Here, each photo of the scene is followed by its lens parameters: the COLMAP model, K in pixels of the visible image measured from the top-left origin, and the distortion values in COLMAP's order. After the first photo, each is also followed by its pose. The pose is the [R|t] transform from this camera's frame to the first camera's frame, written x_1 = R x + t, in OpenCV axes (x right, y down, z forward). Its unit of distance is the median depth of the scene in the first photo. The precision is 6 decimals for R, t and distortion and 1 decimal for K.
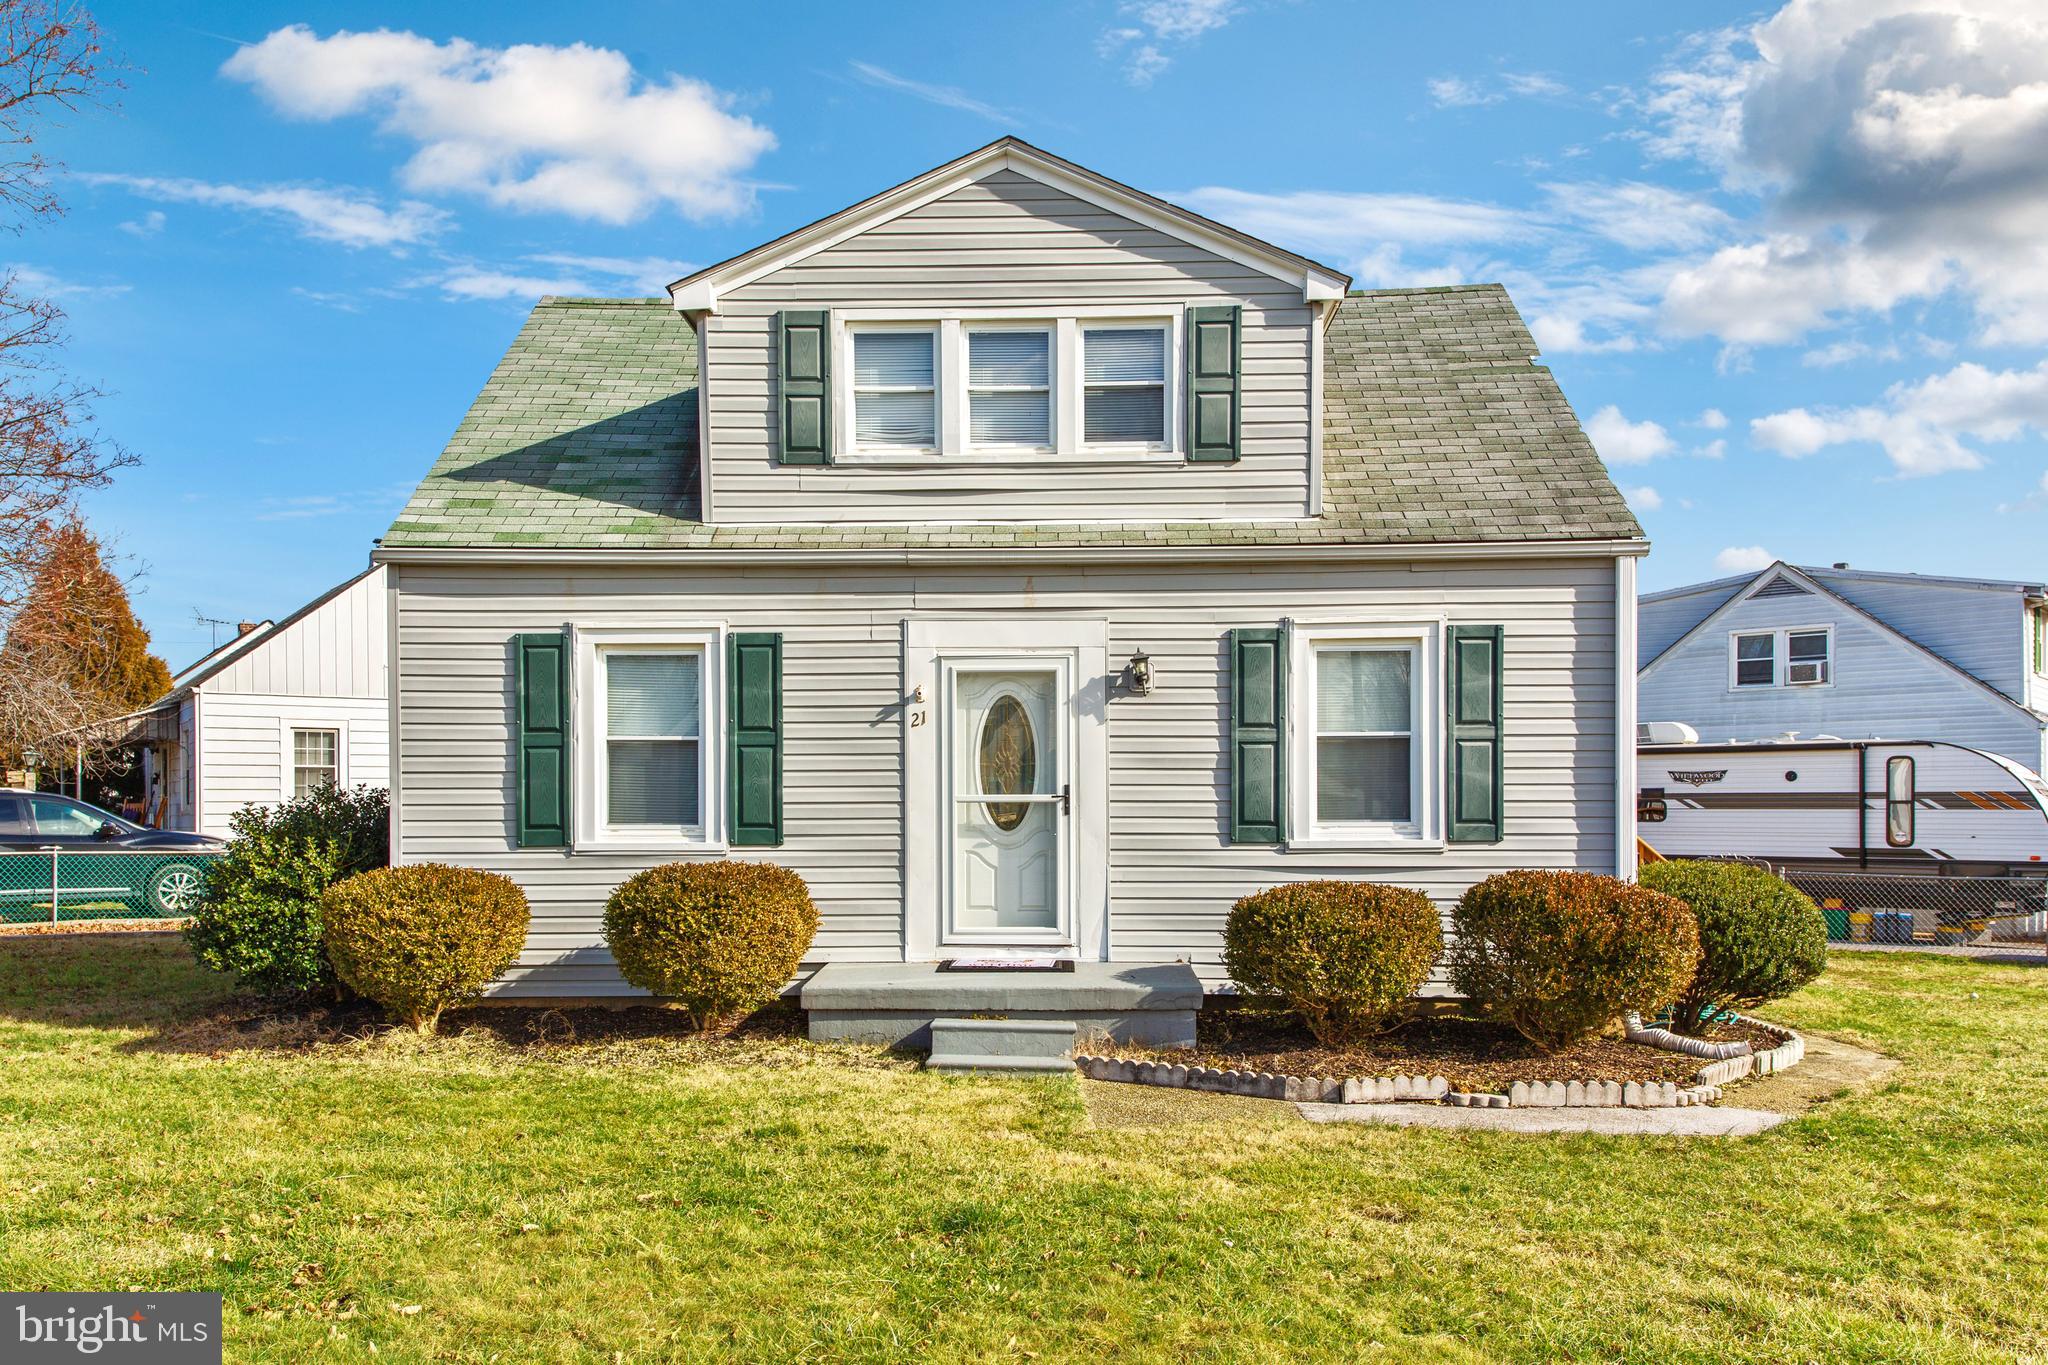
lens RADIAL K [[1126.2, 0, 1004.3], [0, 1126.2, 733.0], [0, 0, 1]] dist [0.070303, -0.000257]
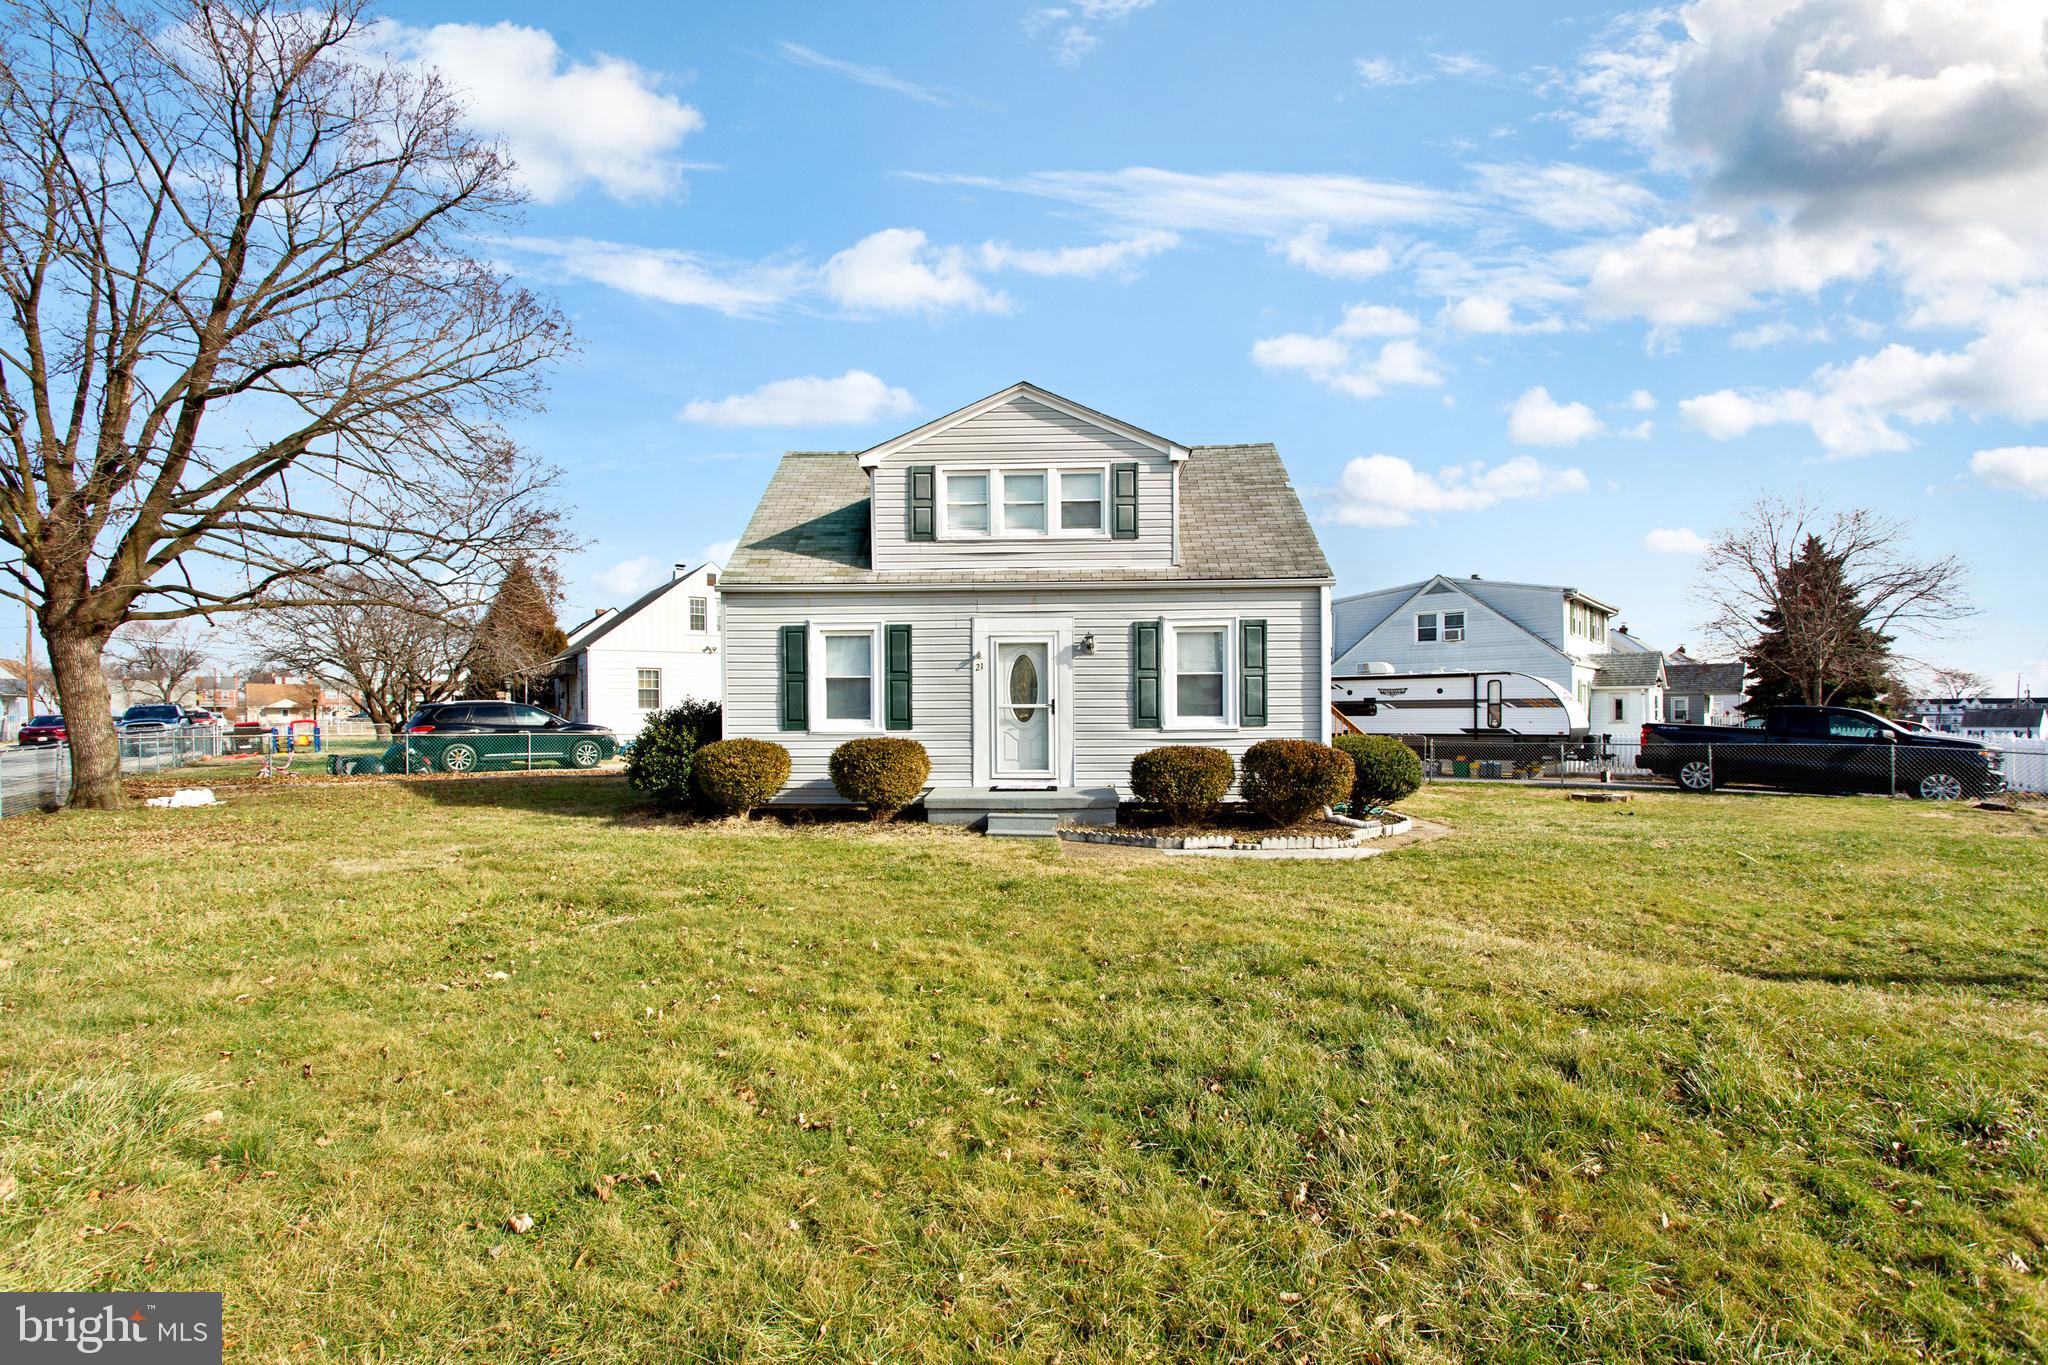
lens RADIAL K [[981.7, 0, 1017.8], [0, 981.7, 675.4], [0, 0, 1]] dist [0.004059, 0.001632]
pose [[0.999978, -0.003781, 0.005399, -0.017191], [0.003617, 0.999540, 0.030106, -0.049289], [-0.005510, -0.030086, 0.999532, -0.751695]]
